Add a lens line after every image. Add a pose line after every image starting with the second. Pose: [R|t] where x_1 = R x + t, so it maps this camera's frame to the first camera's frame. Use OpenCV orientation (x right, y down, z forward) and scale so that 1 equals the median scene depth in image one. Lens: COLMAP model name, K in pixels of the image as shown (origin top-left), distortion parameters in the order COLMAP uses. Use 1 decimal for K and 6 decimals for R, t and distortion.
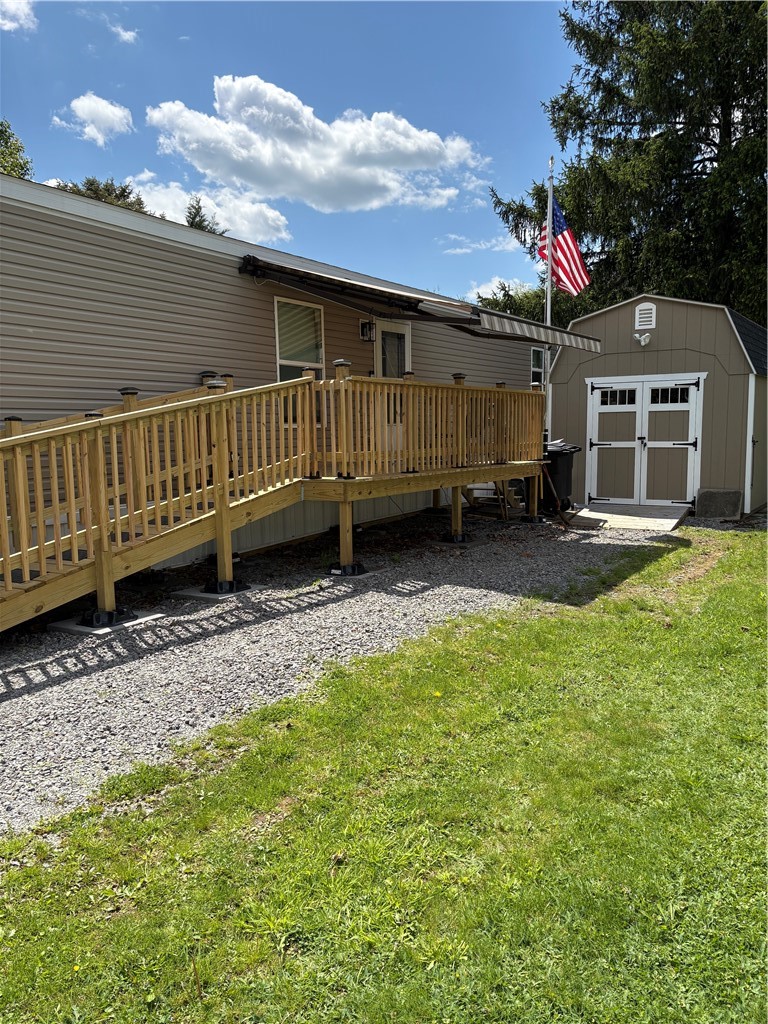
lens RADIAL K [[767.6, 0, 385.6], [0, 767.6, 514.3], [0, 0, 1]] dist [0.032262, -0.005308]
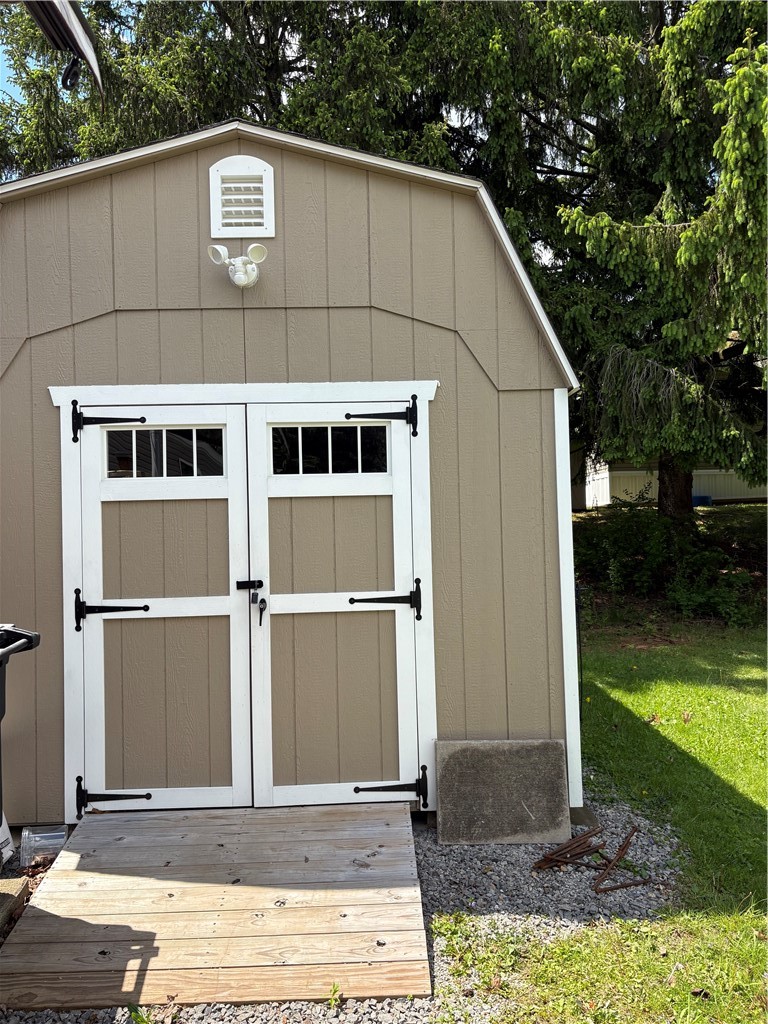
lens RADIAL K [[767.6, 0, 383.4], [0, 767.6, 511.3], [0, 0, 1]] dist [0.032262, -0.005308]
pose [[0.806535, 0.001071, 0.591185, 0.196288], [0.078946, 0.990847, -0.109499, -0.091011], [-0.585891, 0.134987, 0.799068, 0.728341]]
